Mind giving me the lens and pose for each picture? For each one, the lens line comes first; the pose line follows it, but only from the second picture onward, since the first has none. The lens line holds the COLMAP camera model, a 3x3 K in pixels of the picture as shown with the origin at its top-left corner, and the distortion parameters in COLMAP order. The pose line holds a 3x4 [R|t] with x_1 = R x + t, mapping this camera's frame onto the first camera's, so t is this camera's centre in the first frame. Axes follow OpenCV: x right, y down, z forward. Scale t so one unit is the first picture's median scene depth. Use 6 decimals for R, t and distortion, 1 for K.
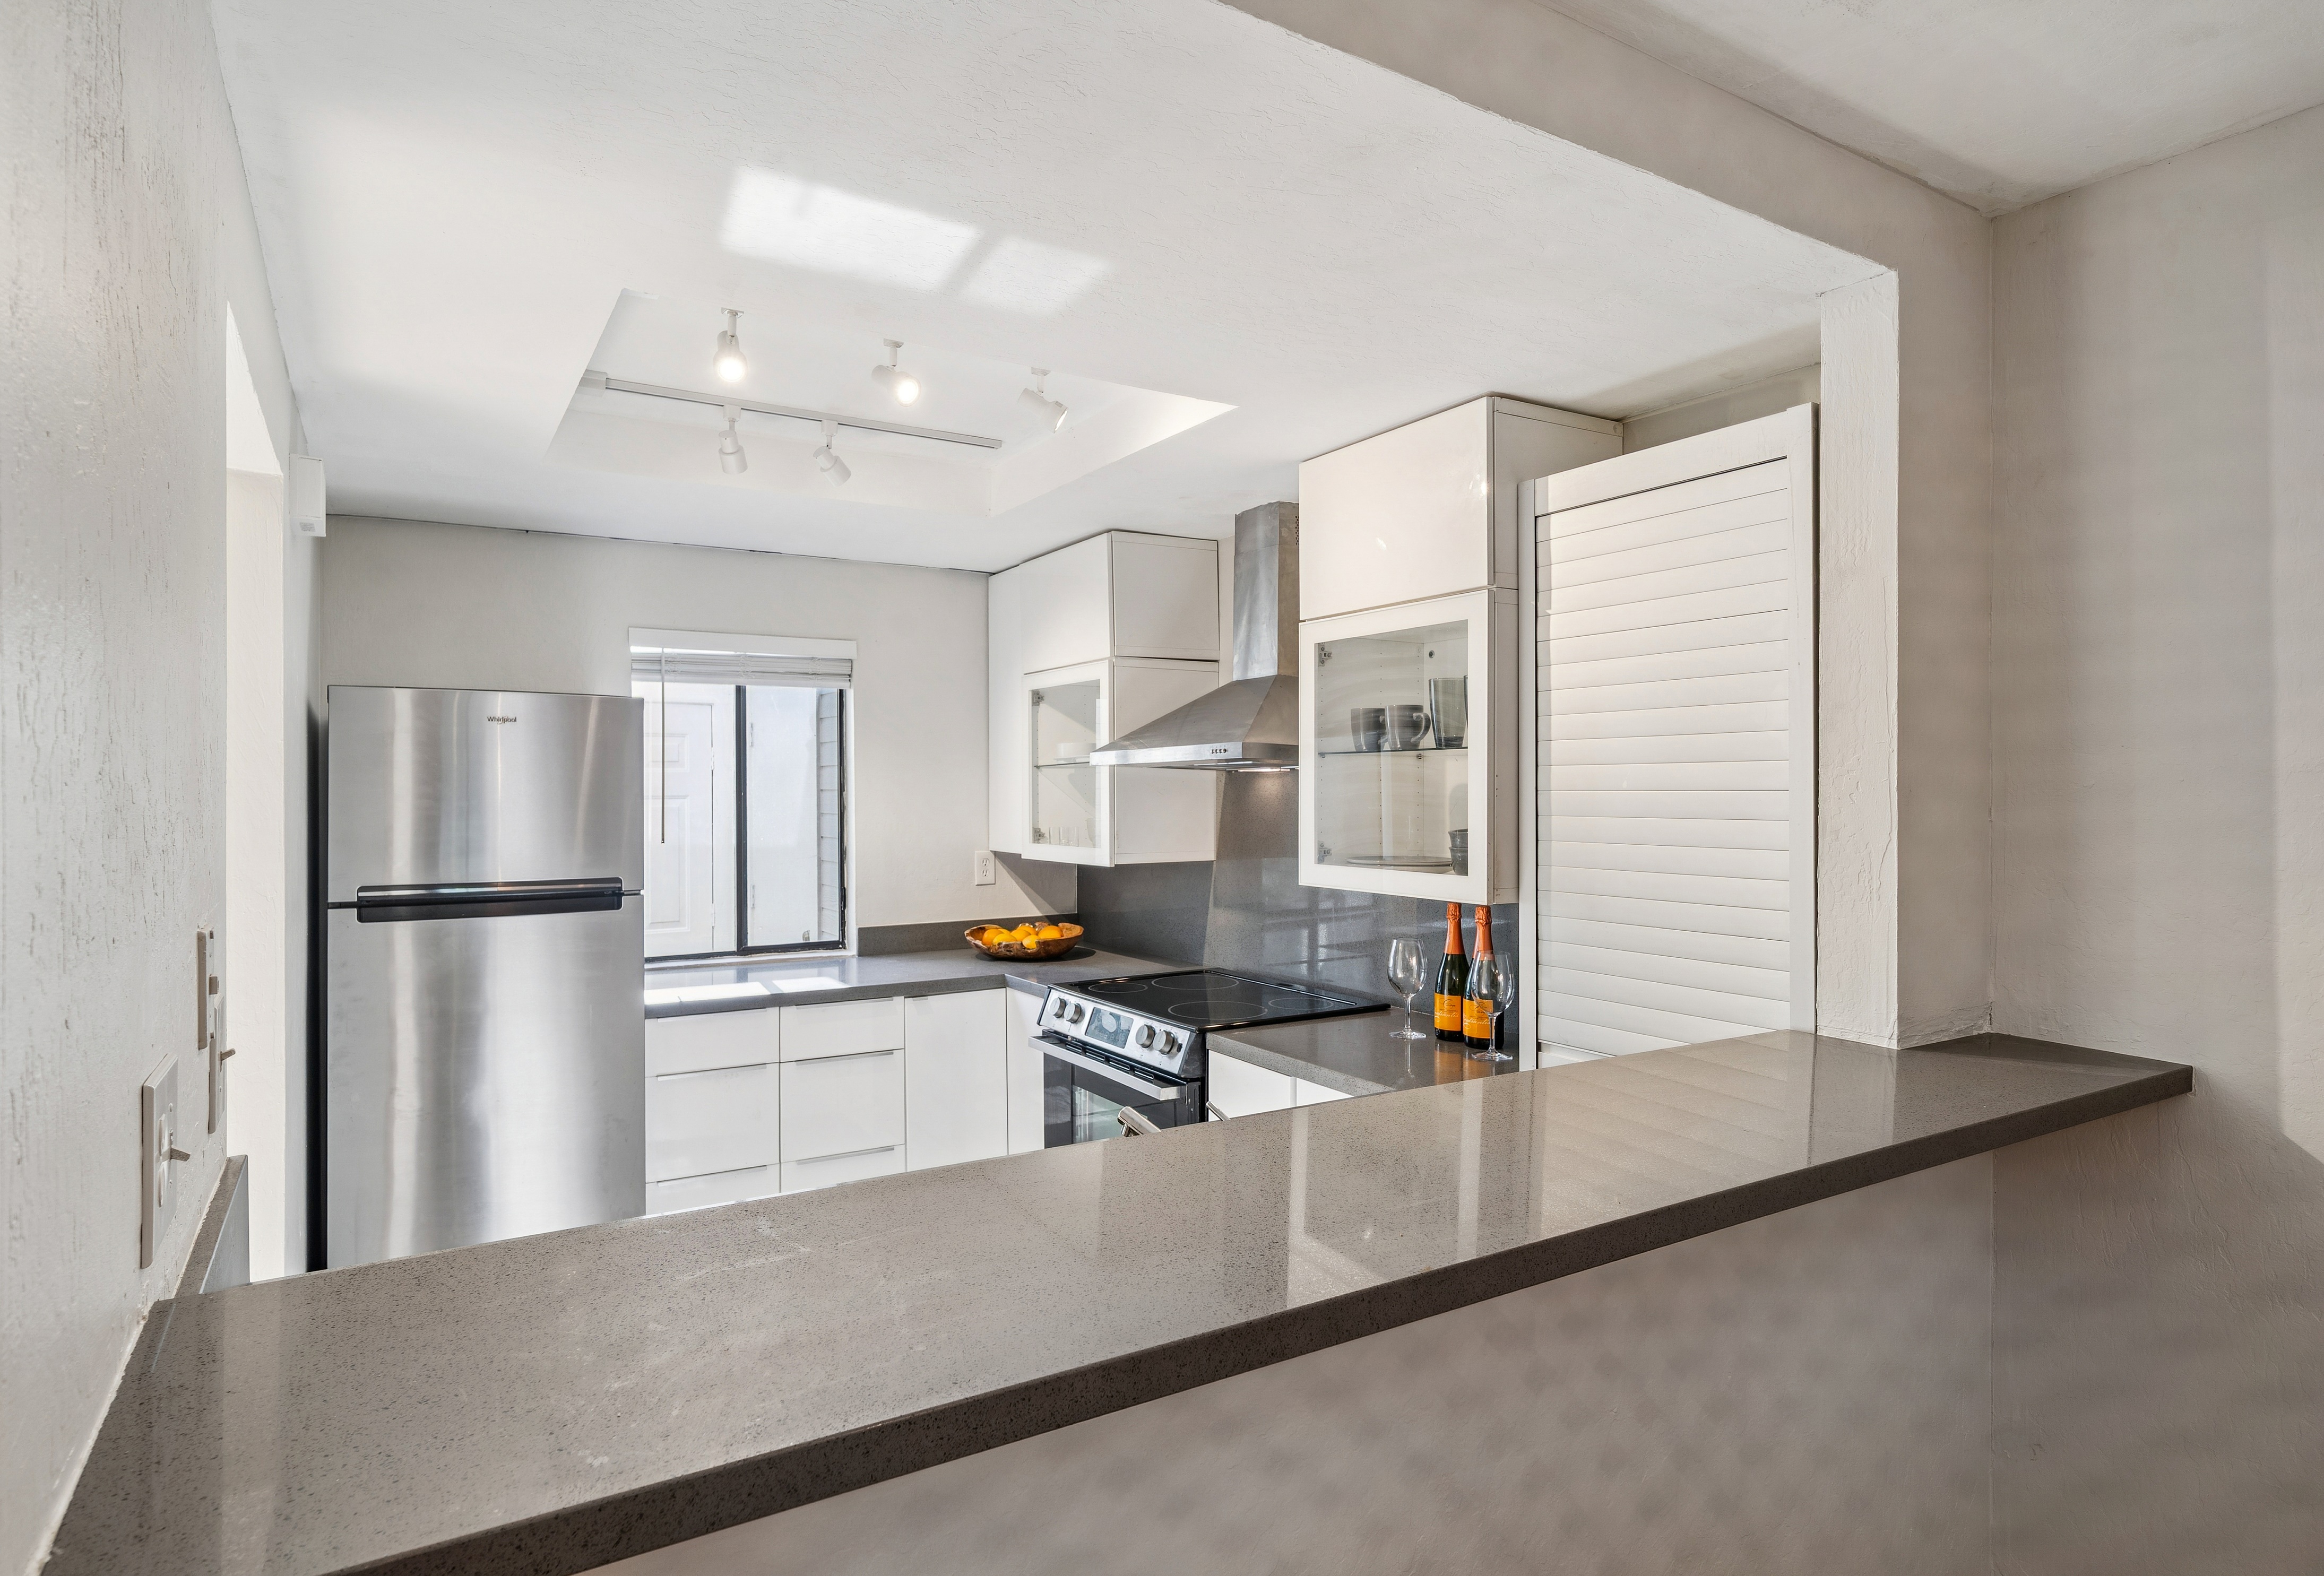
lens RADIAL K [[1229.1, 0, 1094.5], [0, 1229.1, 785.9], [0, 0, 1]] dist [-0.001755, -0.000187]
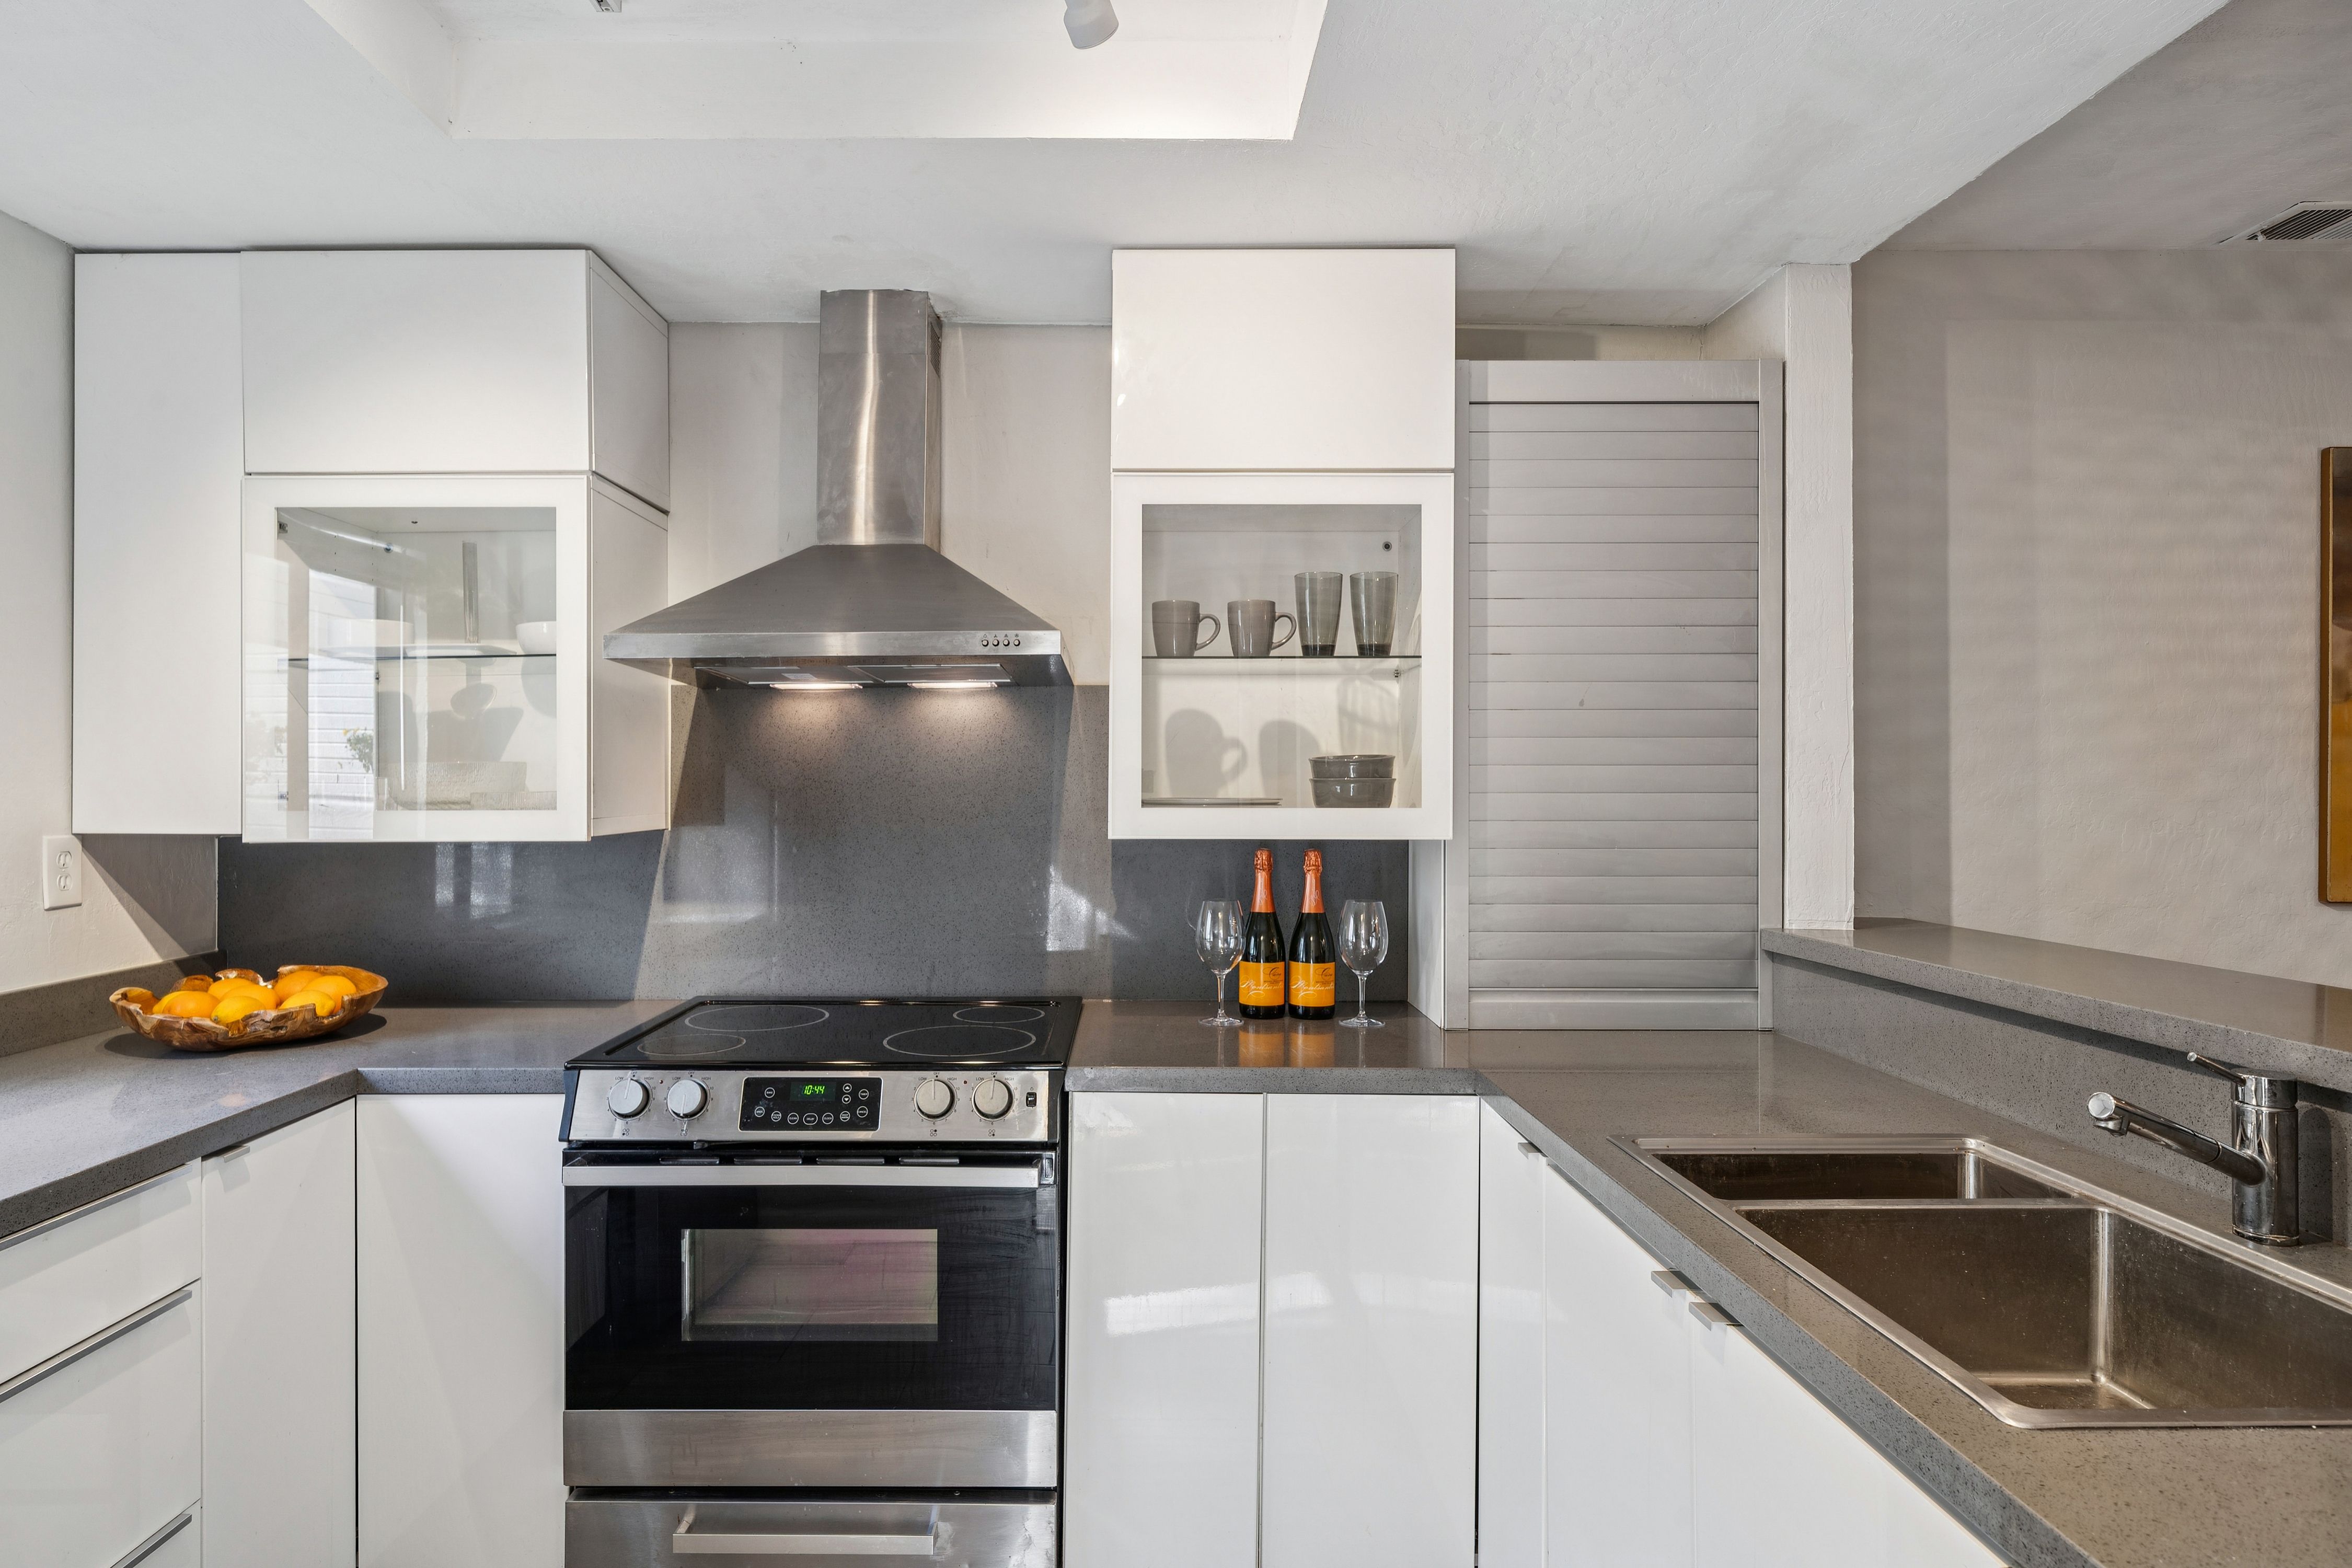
lens RADIAL K [[1304.0, 0, 1119.1], [0, 1304.0, 781.2], [0, 0, 1]] dist [0.000891, -0.000009]
pose [[0.503397, -0.000774, 0.864055, -0.371963], [-0.004318, 0.999985, 0.003412, 0.034027], [-0.864045, -0.005449, 0.503386, 0.471347]]
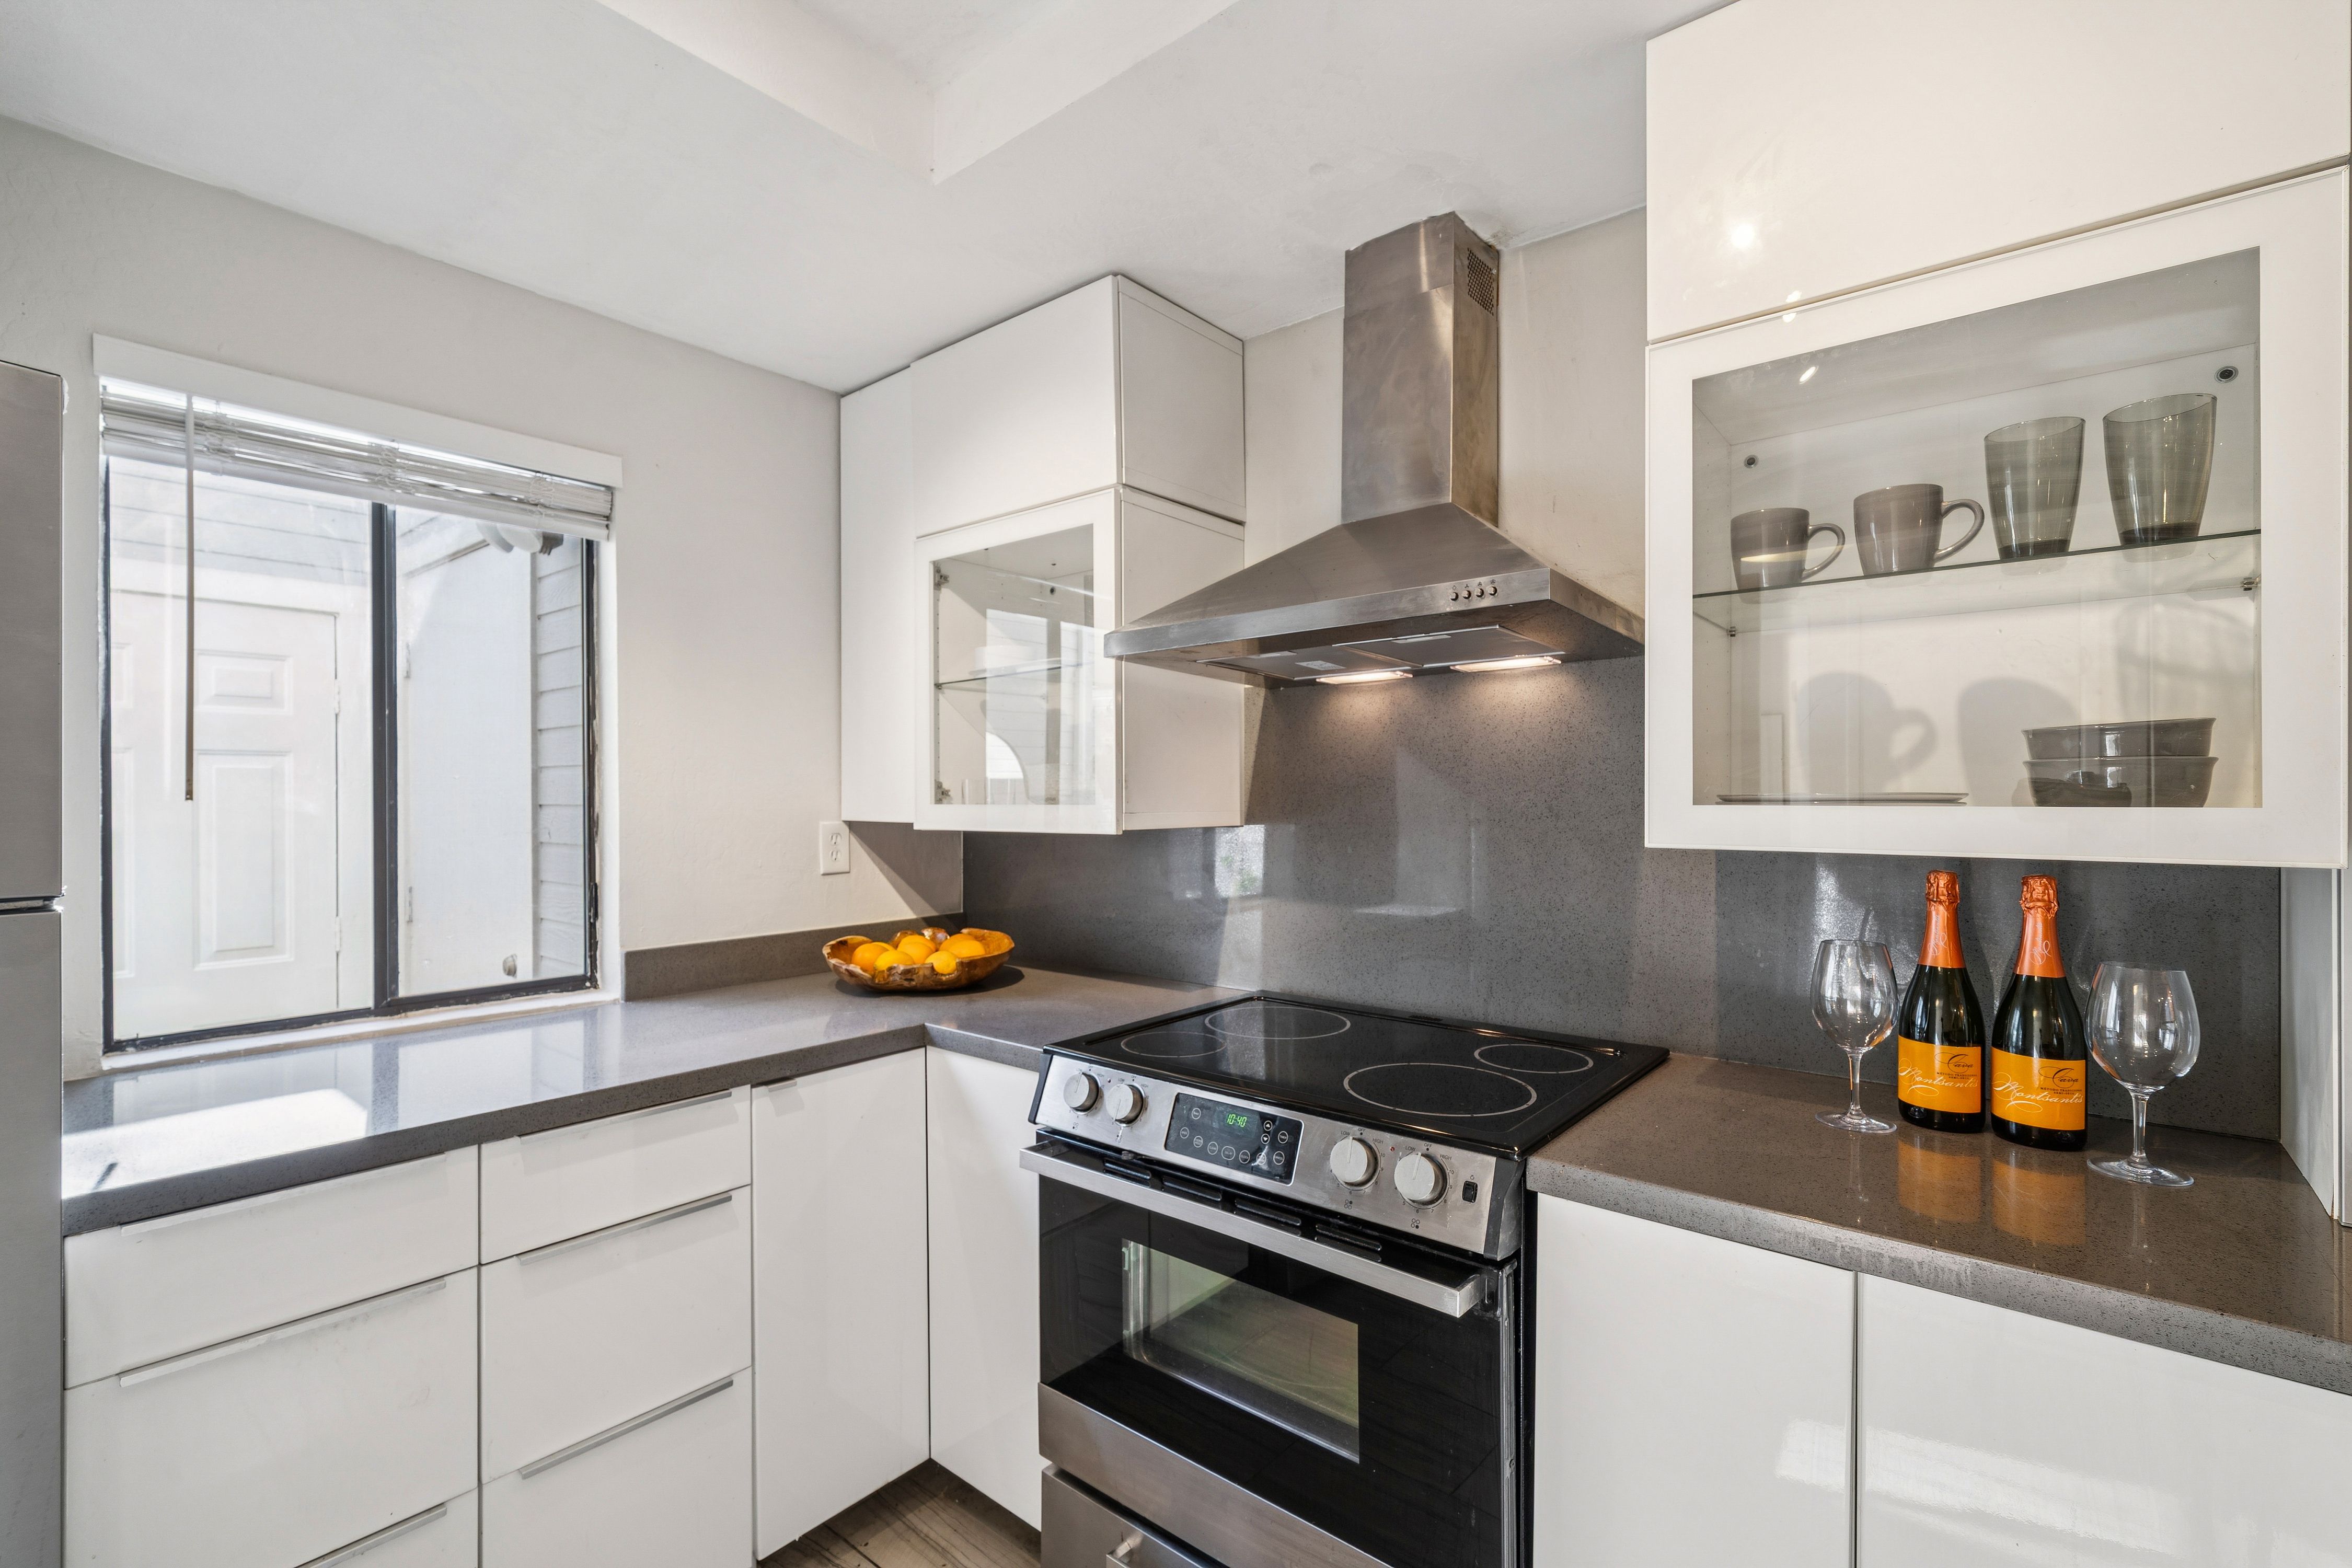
lens RADIAL K [[1036.9, 0, 1151.5], [0, 1036.9, 792.3], [0, 0, 1]] dist [-0.000209, -0.000508]
pose [[0.939598, 0.000379, 0.342279, -0.139855], [-0.000612, 1.000000, 0.000574, 0.043717], [-0.342279, -0.000749, 0.939598, 0.504667]]
